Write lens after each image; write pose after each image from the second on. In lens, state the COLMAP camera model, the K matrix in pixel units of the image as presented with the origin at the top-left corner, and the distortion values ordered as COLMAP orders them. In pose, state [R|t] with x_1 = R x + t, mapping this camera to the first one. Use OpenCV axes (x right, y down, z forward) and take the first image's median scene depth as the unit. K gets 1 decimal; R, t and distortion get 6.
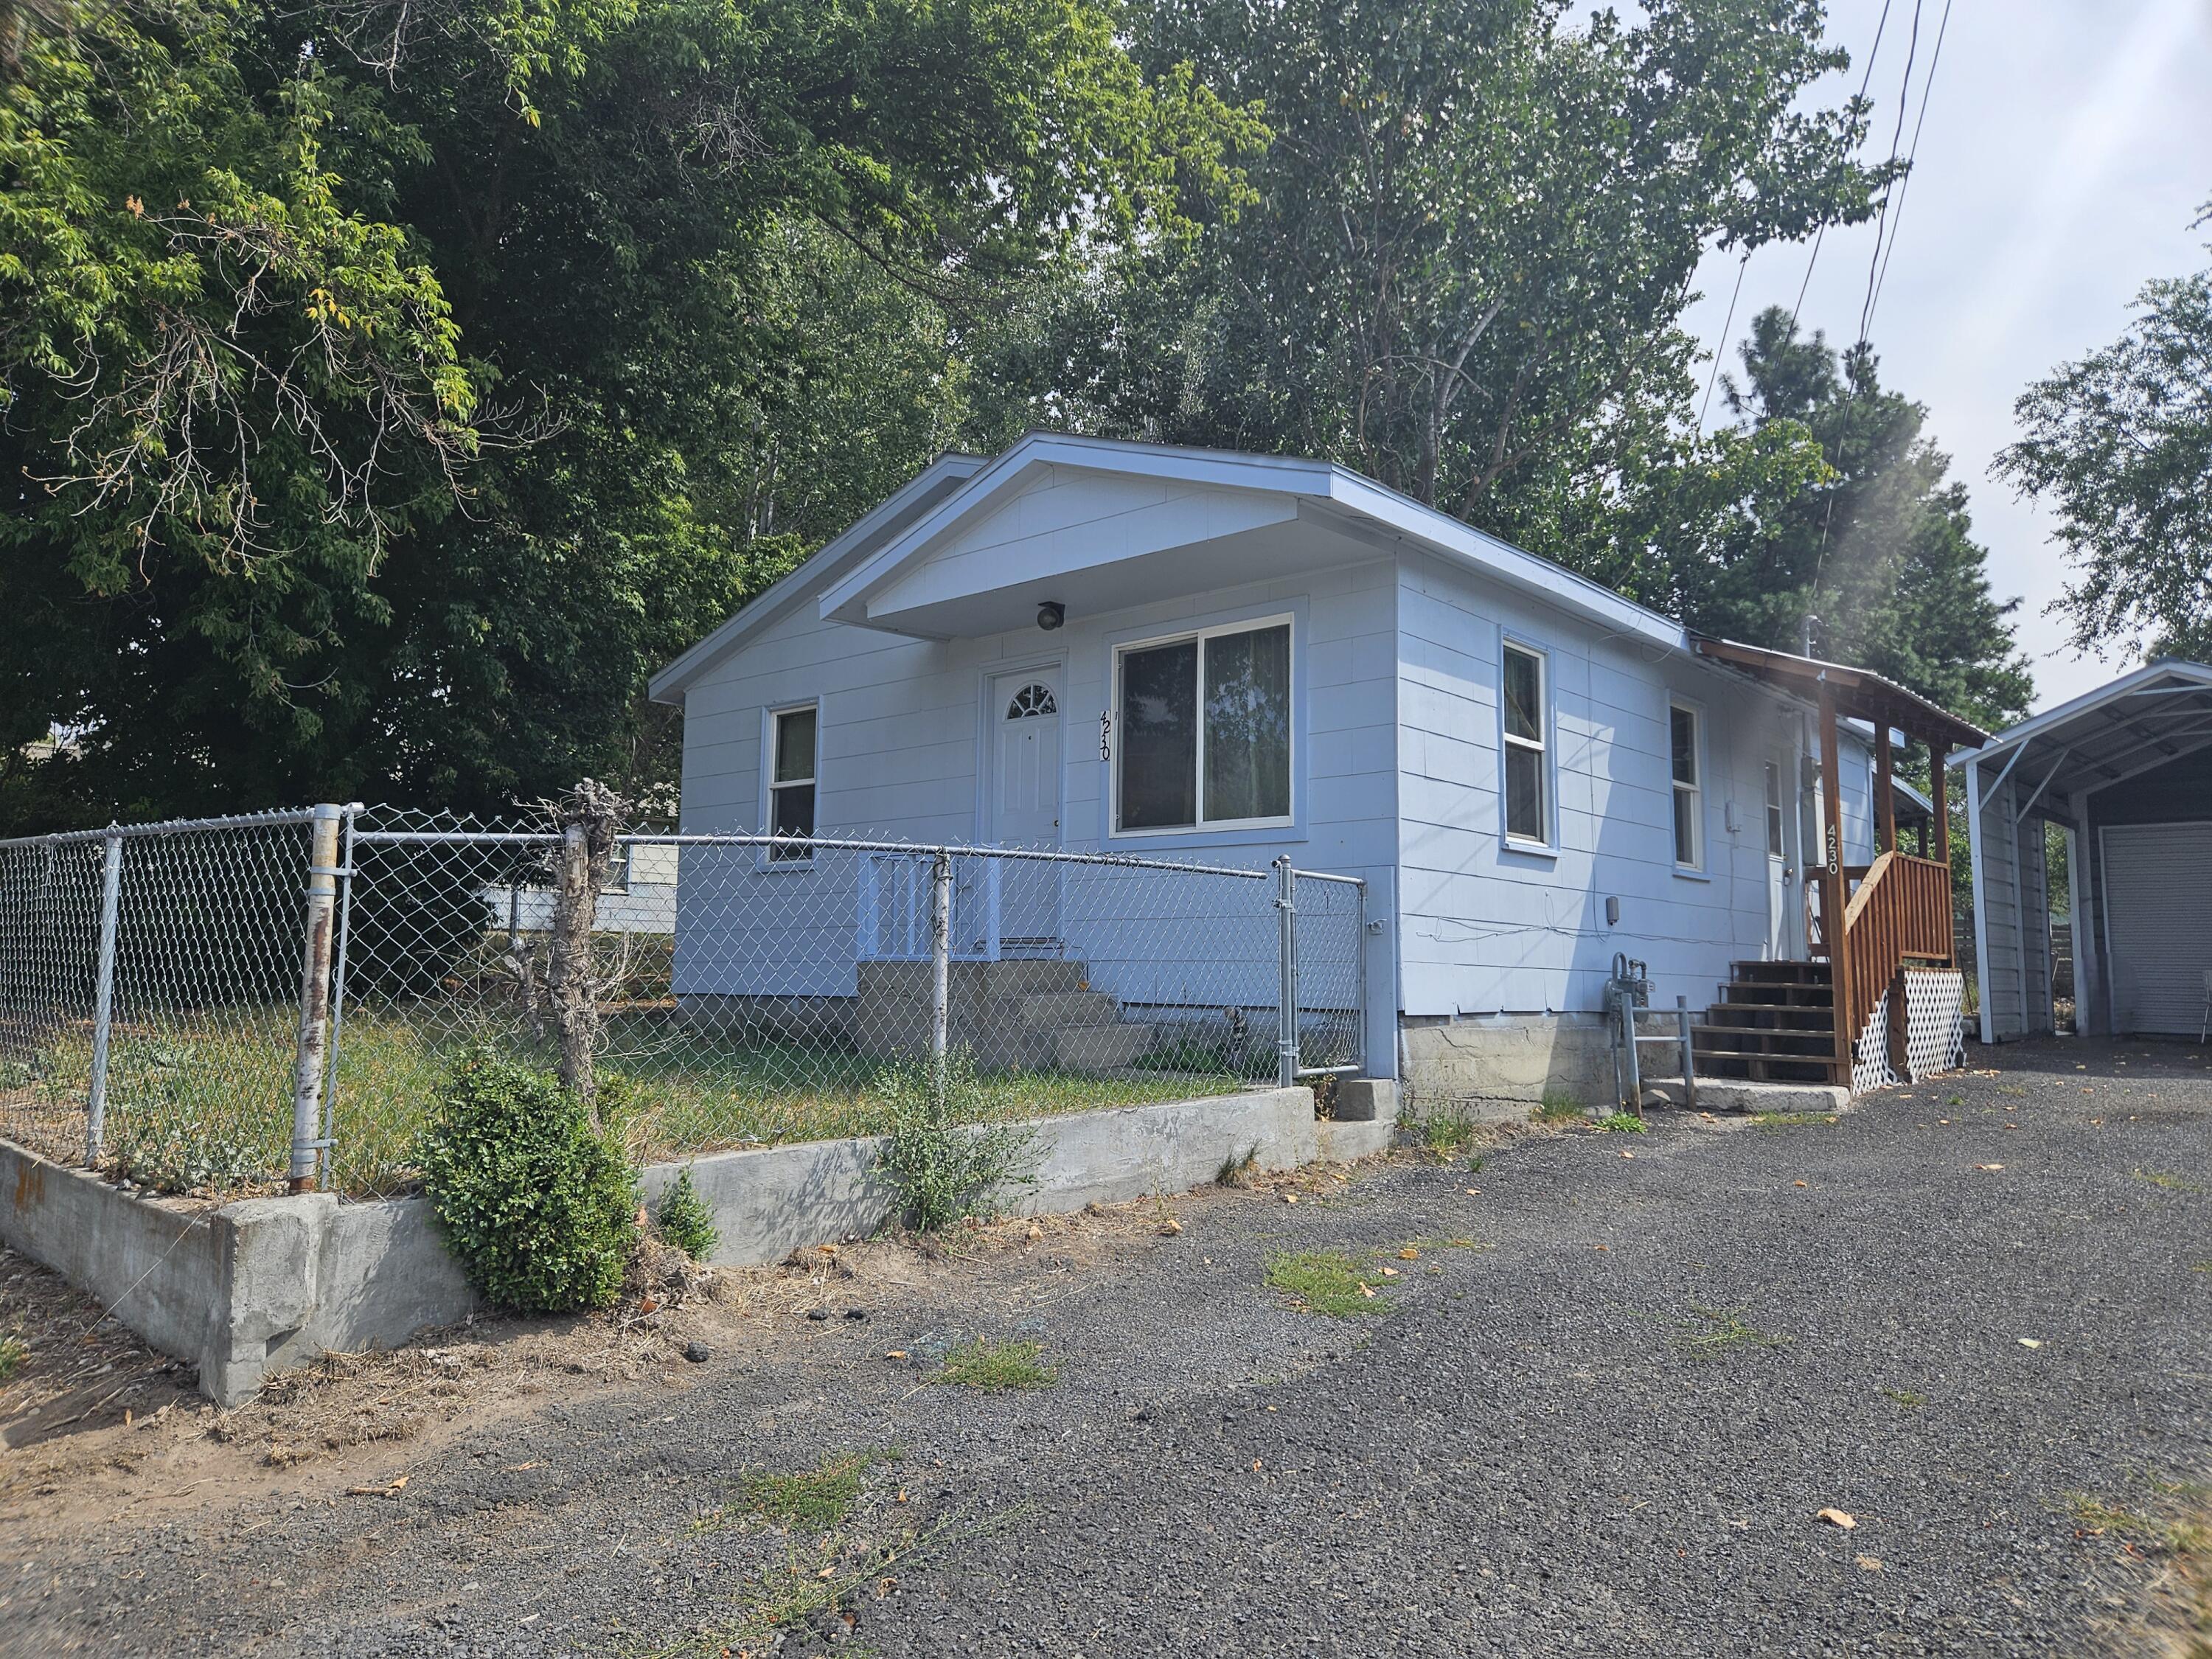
lens RADIAL K [[1497.3, 0, 1091.9], [0, 1497.3, 827.7], [0, 0, 1]] dist [0.079334, -0.071855]
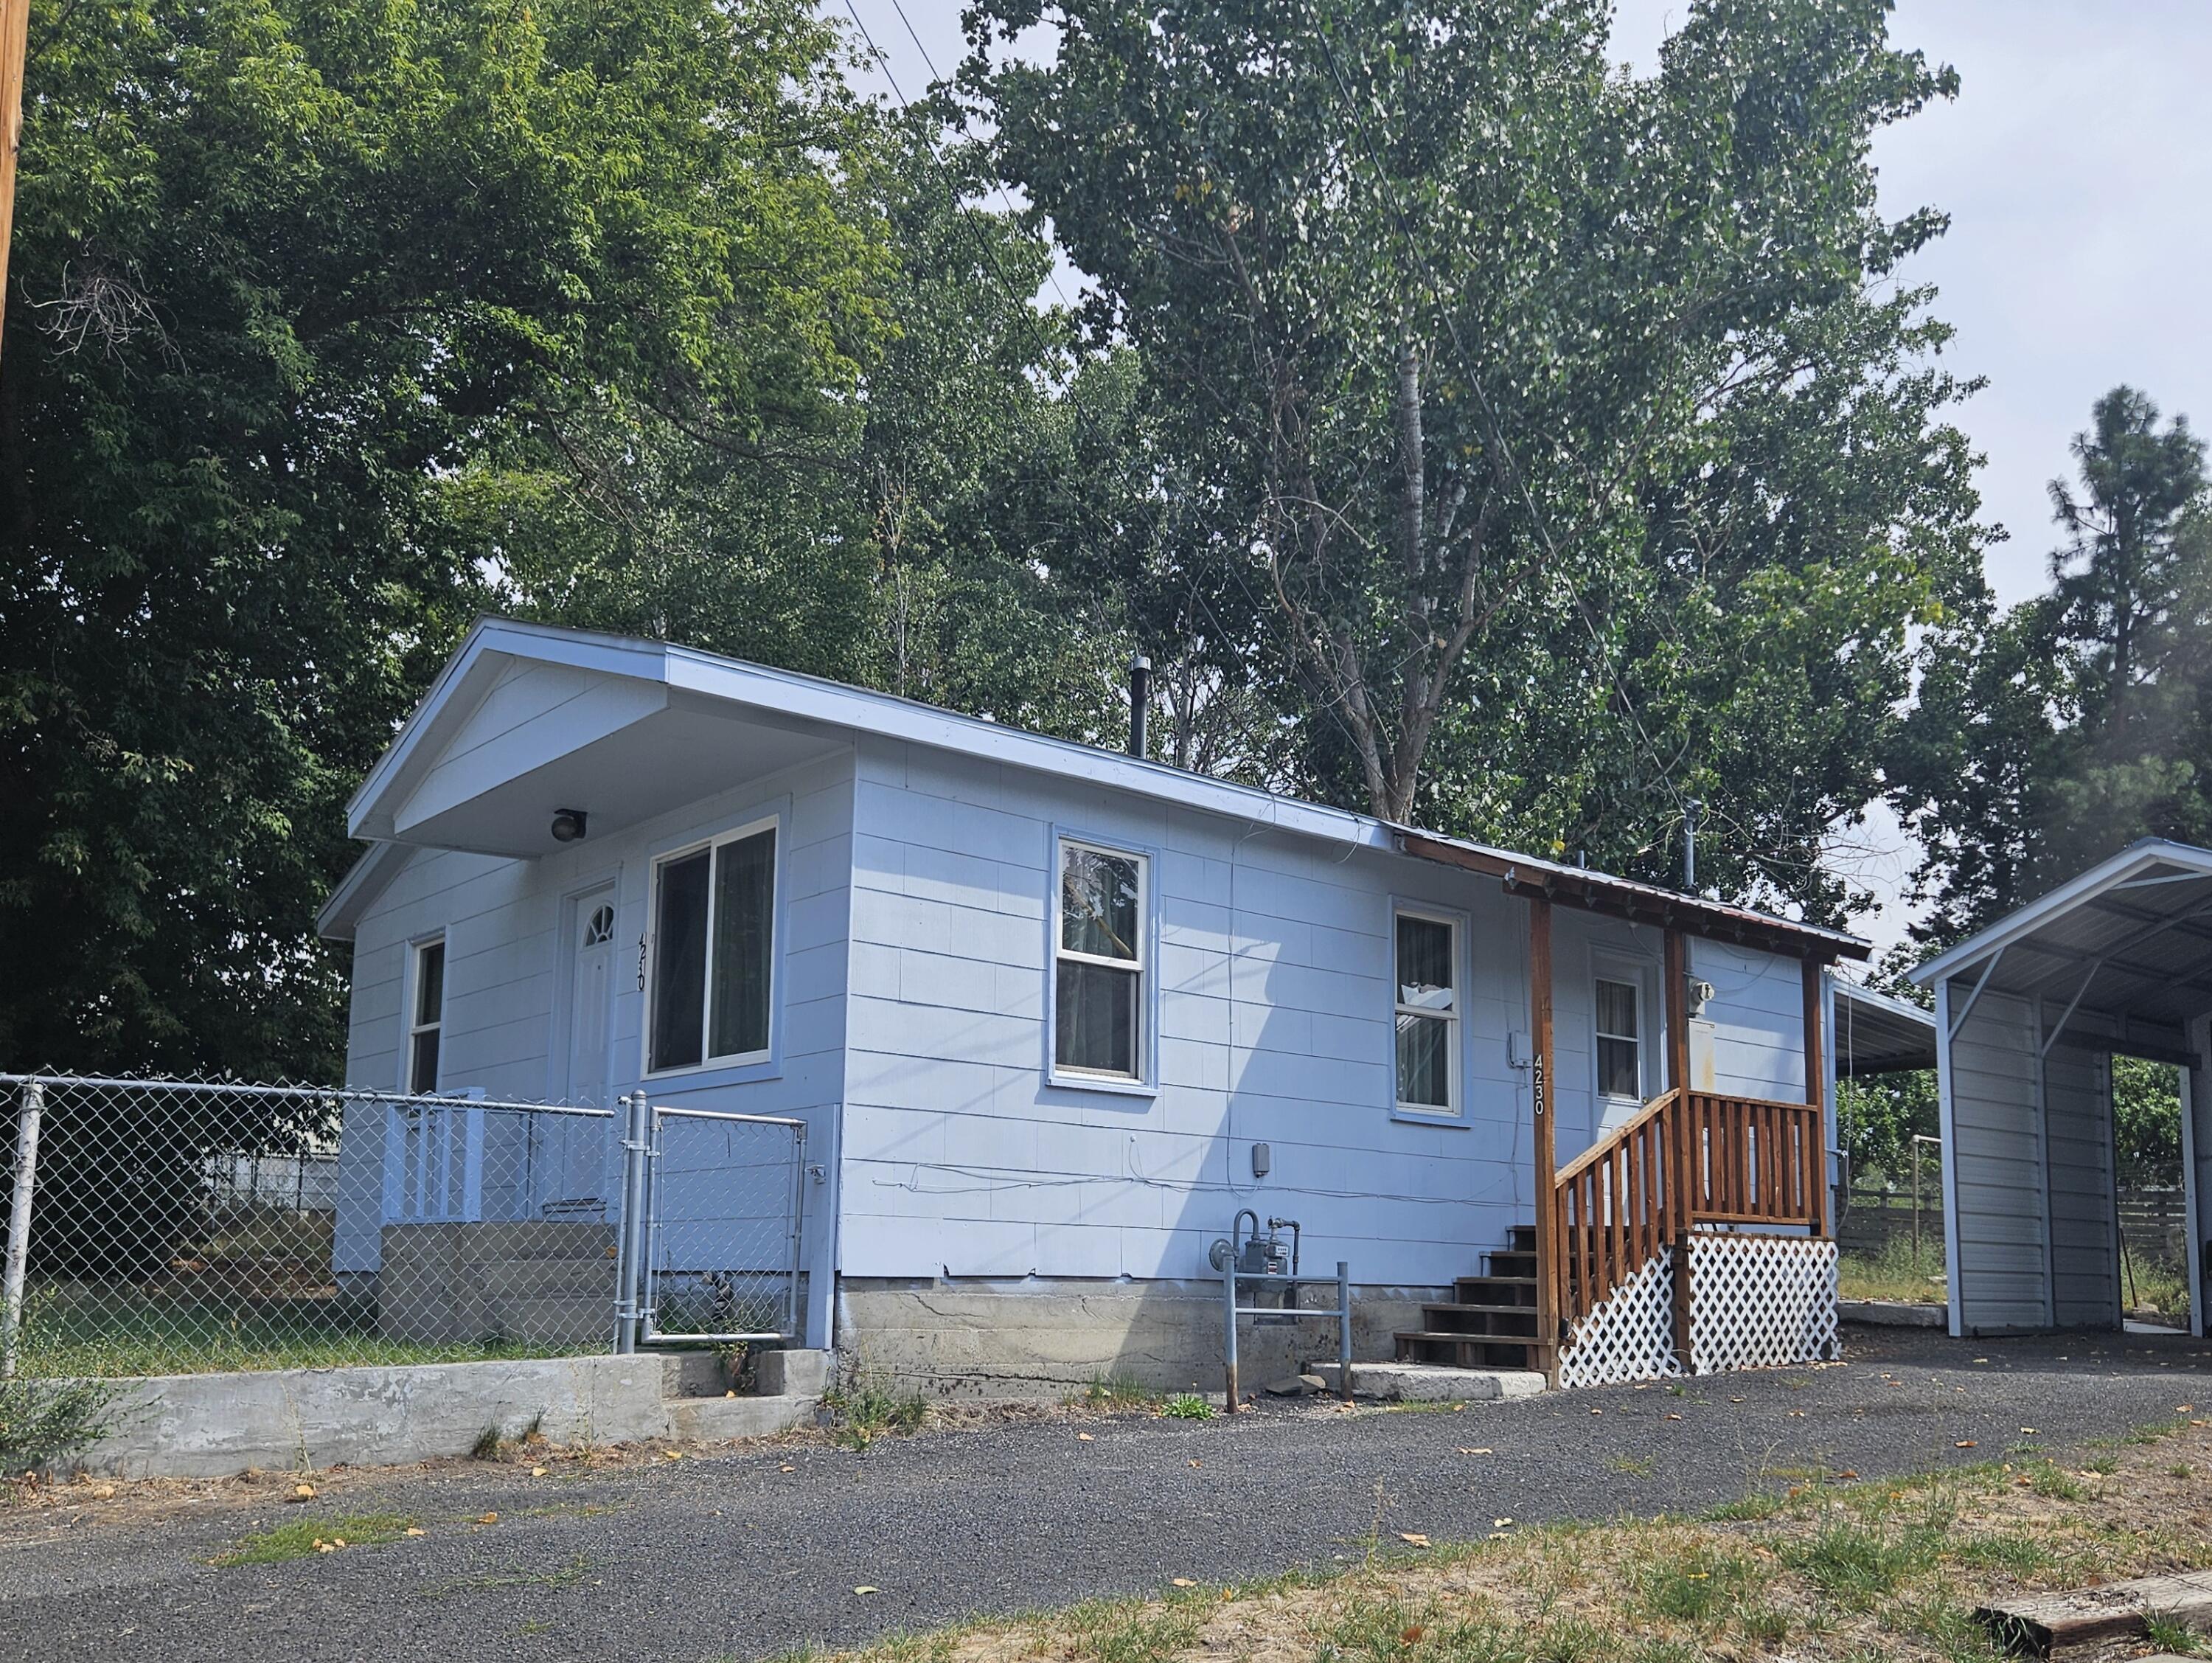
lens RADIAL K [[1898.4, 0, 1149.8], [0, 1898.4, 1069.7], [0, 0, 1]] dist [0.118504, -0.127417]
pose [[0.991523, -0.013961, -0.129180, 0.460641], [0.012018, 0.999803, -0.015811, 0.022381], [0.129376, 0.014125, 0.991495, -0.059231]]
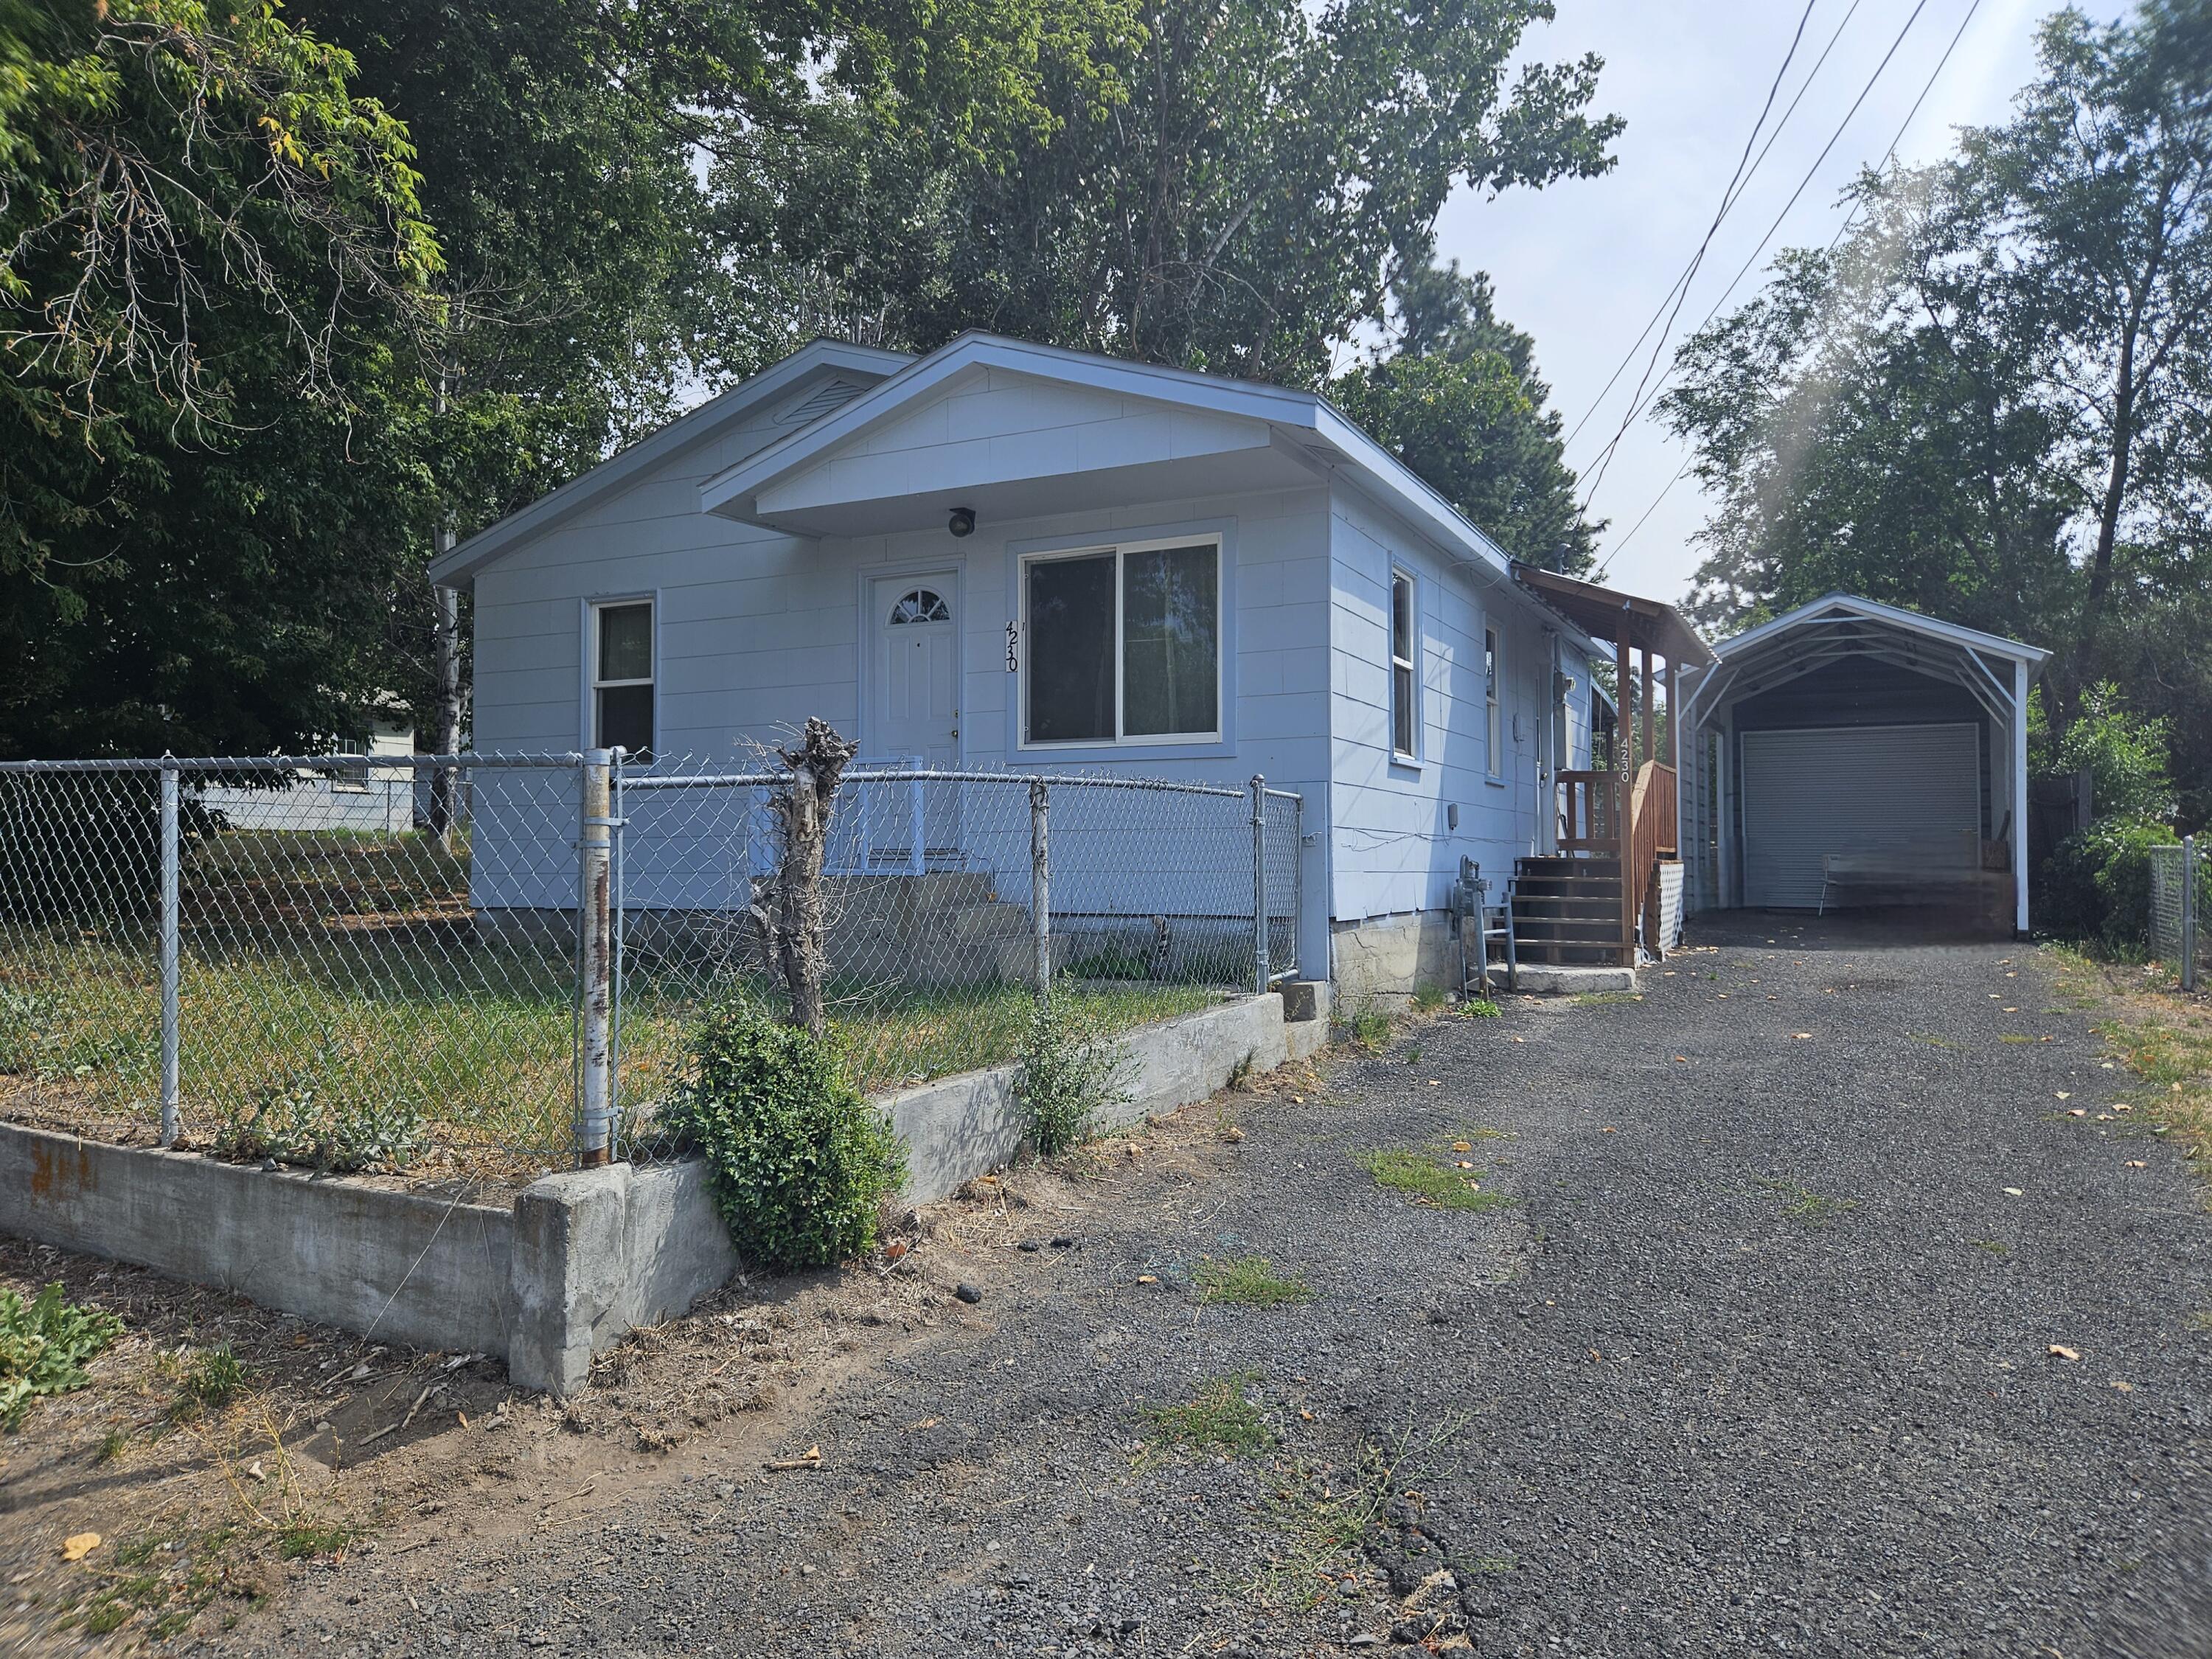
lens RADIAL K [[1492.6, 0, 1106.0], [0, 1492.6, 829.5], [0, 0, 1]] dist [0.080796, -0.077646]
pose [[0.966102, -0.008326, 0.258027, -0.196644], [-0.012015, 0.996947, 0.077156, -0.018217], [-0.257882, -0.077640, 0.963052, 0.017420]]
